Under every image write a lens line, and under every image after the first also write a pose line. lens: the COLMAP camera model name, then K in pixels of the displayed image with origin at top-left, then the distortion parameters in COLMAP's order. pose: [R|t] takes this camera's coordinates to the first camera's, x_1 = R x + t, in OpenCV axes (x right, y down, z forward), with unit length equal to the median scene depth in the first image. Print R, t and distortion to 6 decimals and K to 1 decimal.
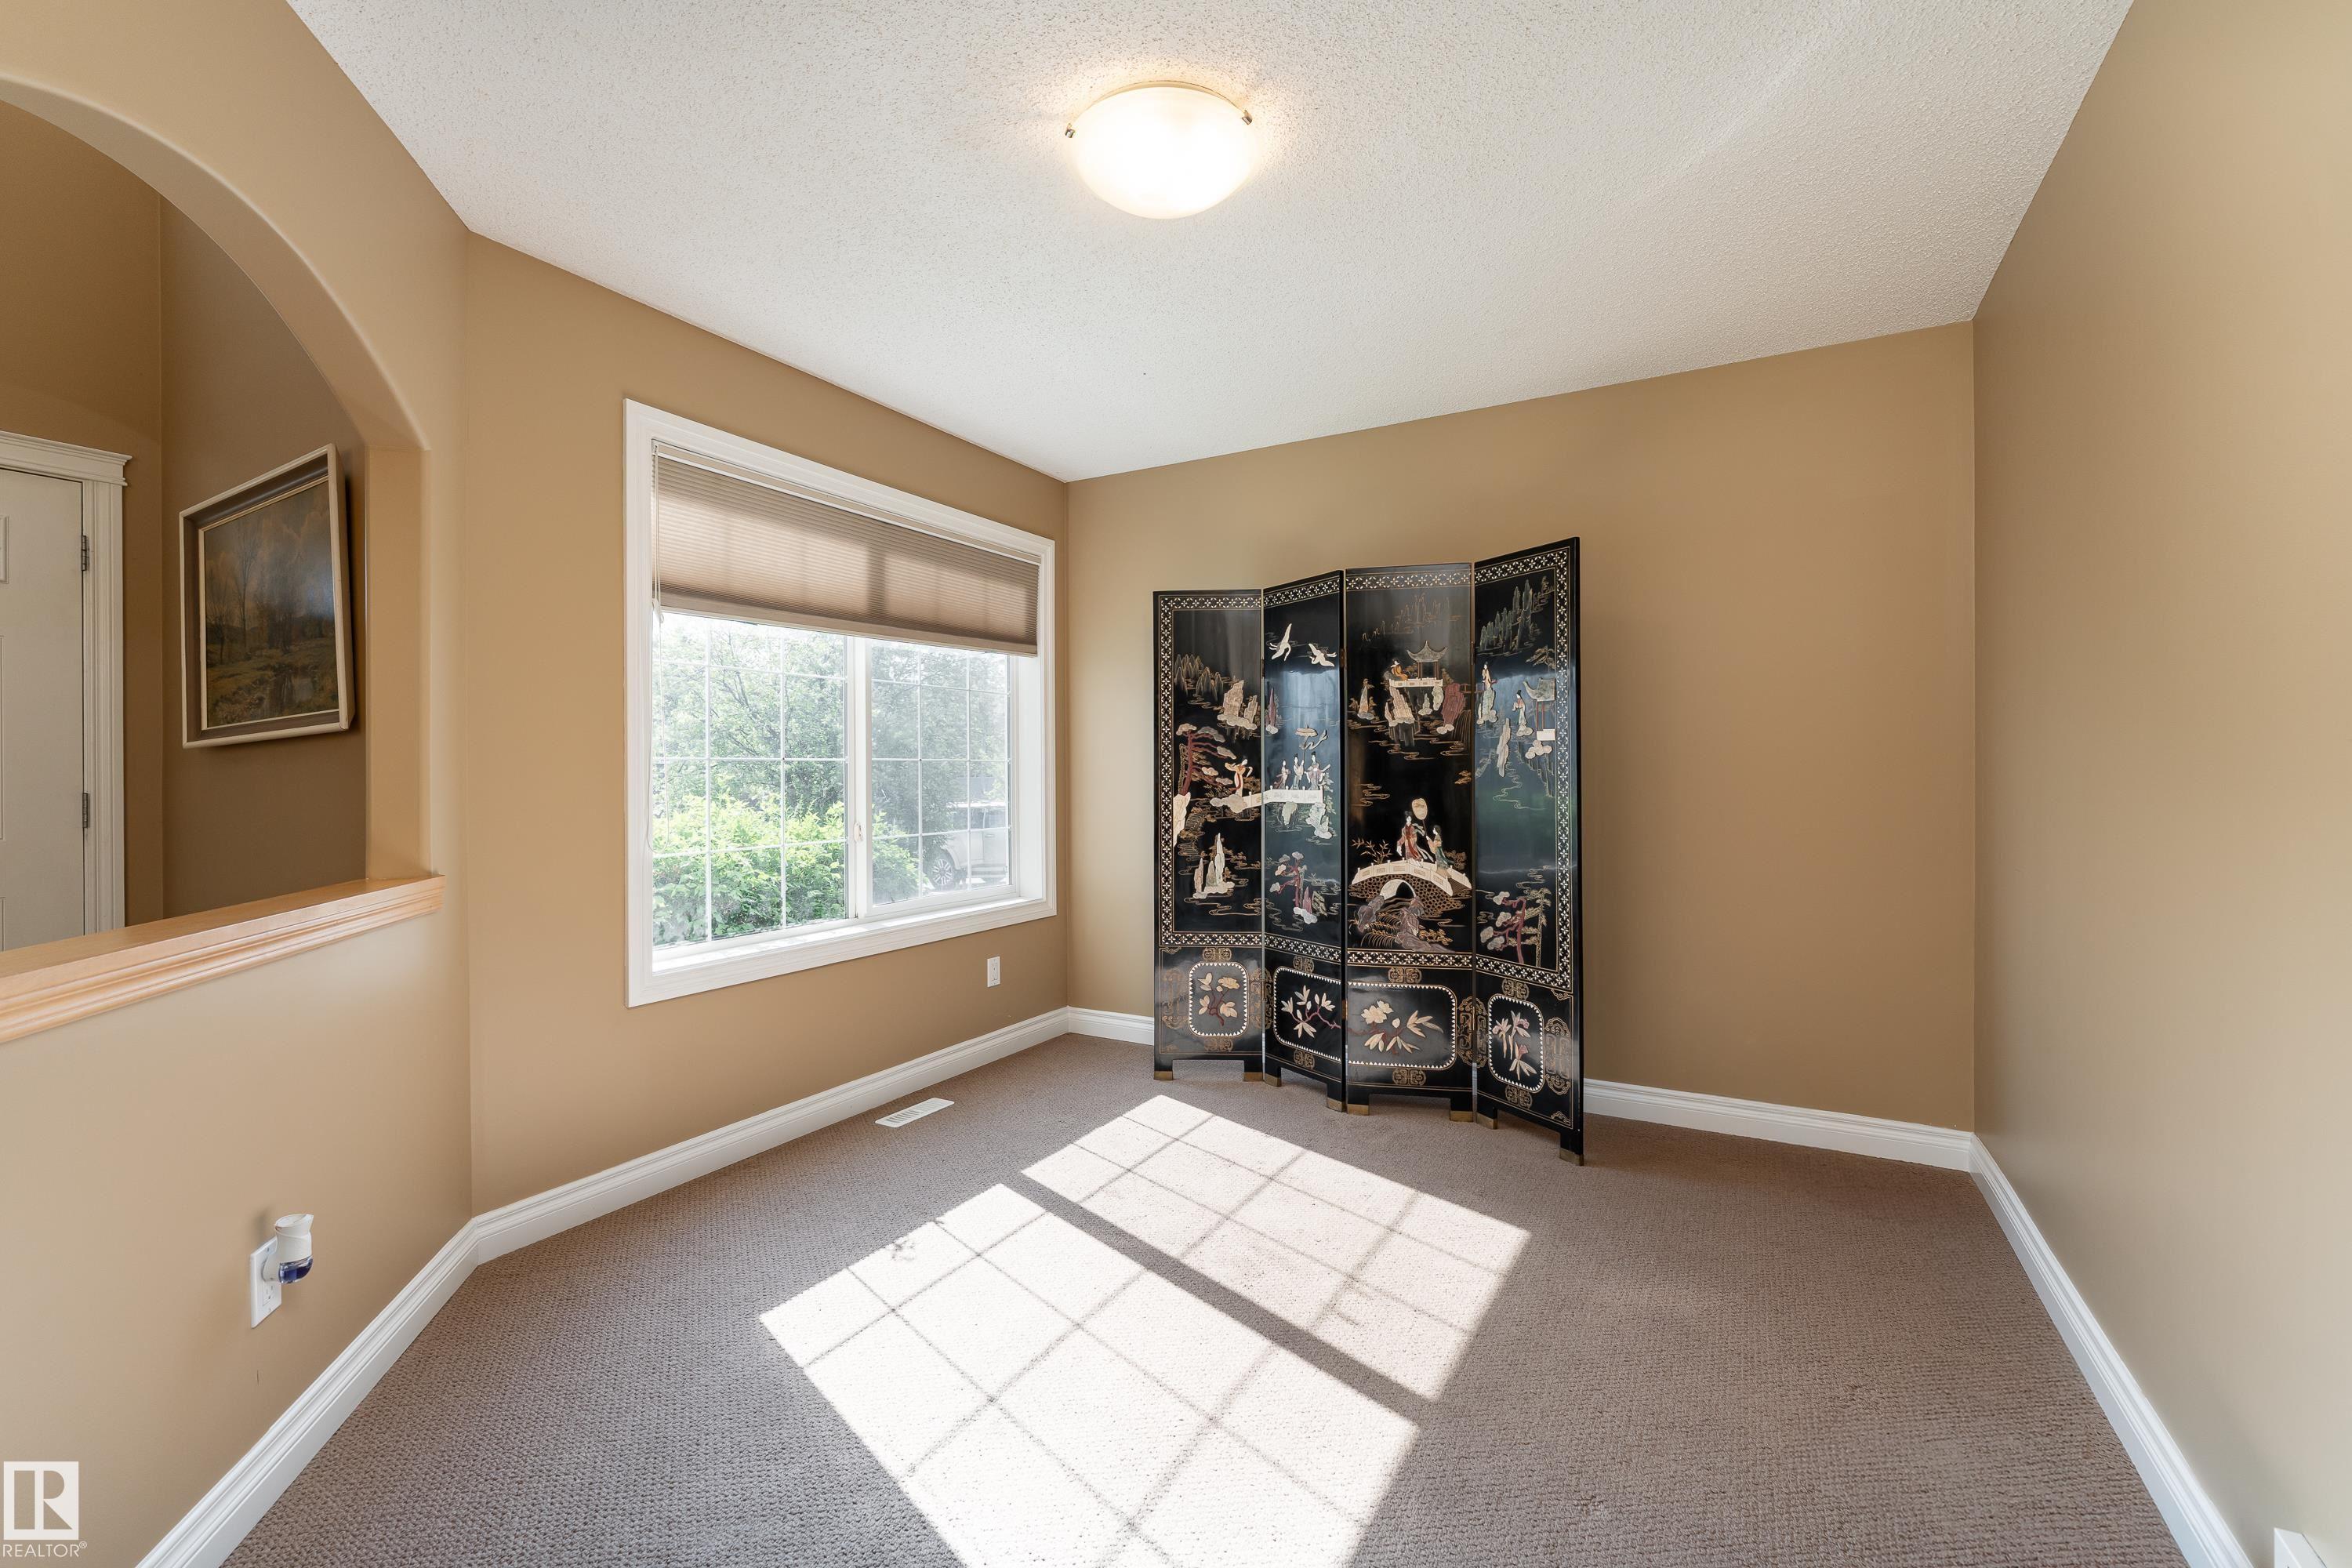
lens RADIAL K [[1004.9, 0, 1168.5], [0, 1004.9, 750.8], [0, 0, 1]] dist [-0.001345, -0.000040]
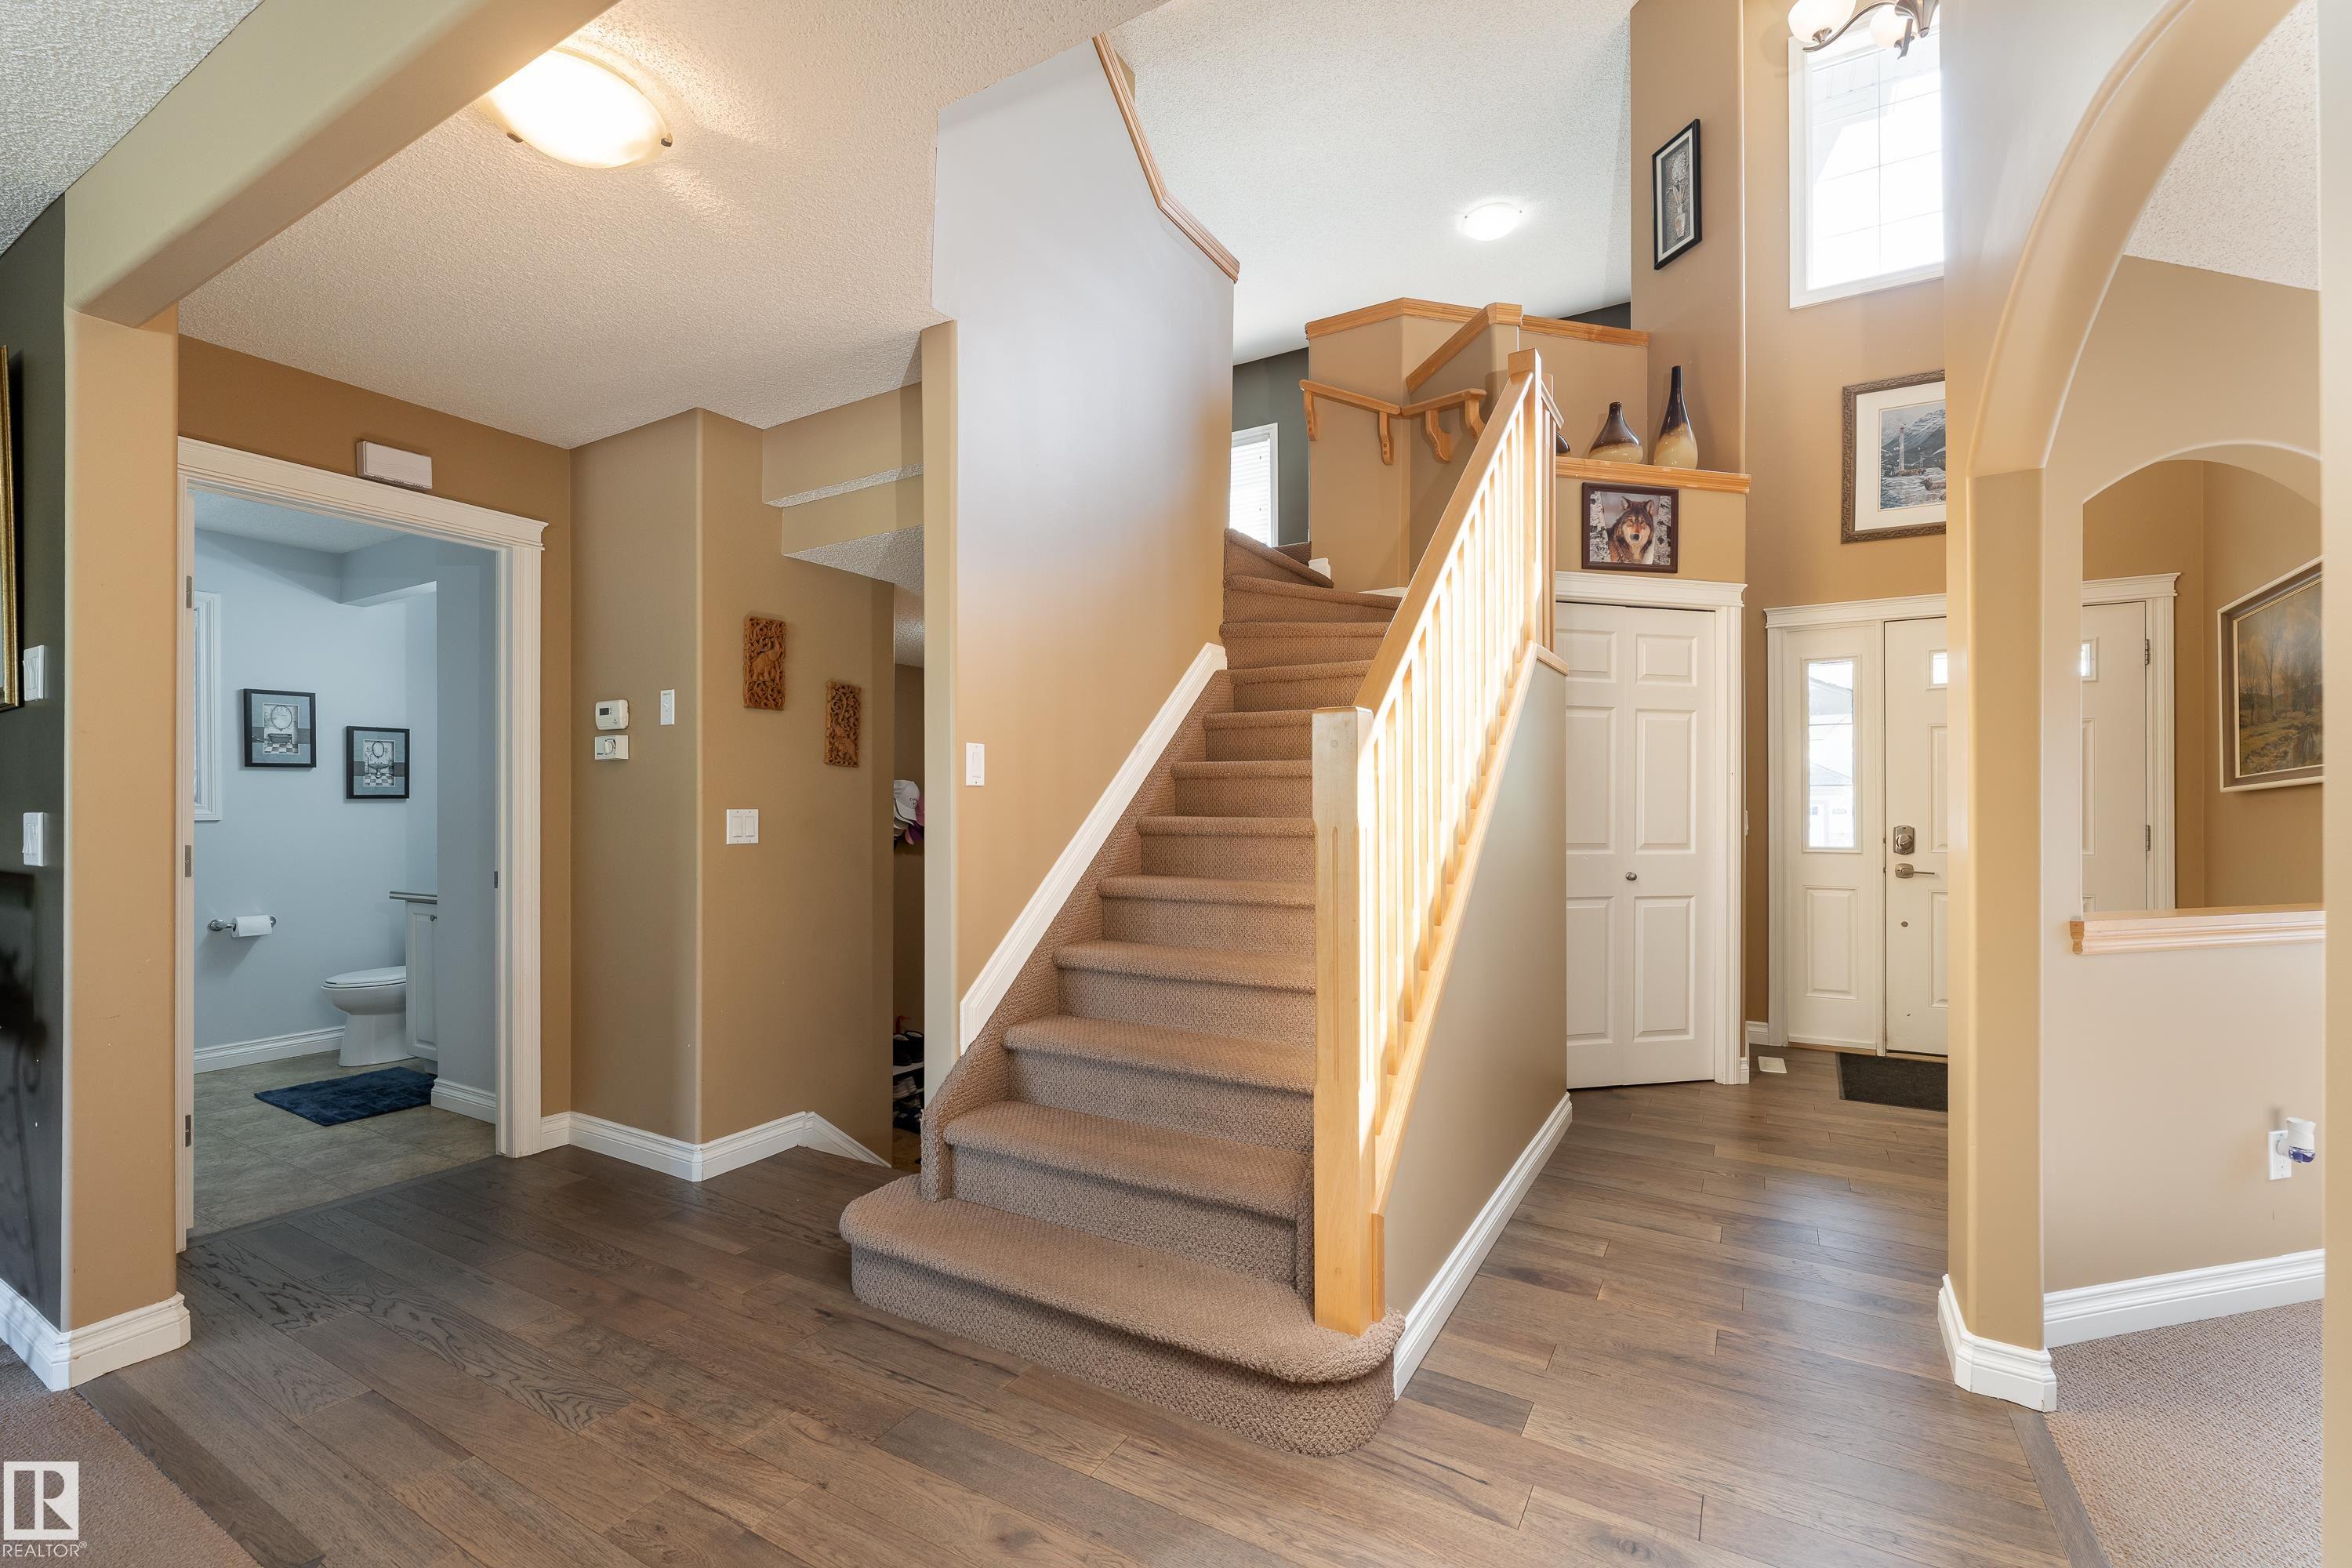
lens RADIAL K [[1010.2, 0, 1177.4], [0, 1010.2, 796.2], [0, 0, 1]] dist [-0.001038, -0.000044]
pose [[-0.004910, 0.002011, -0.999986, 0.329458], [-0.000643, 0.999998, 0.002014, 0.000215], [0.999988, 0.000653, -0.004909, -0.342050]]
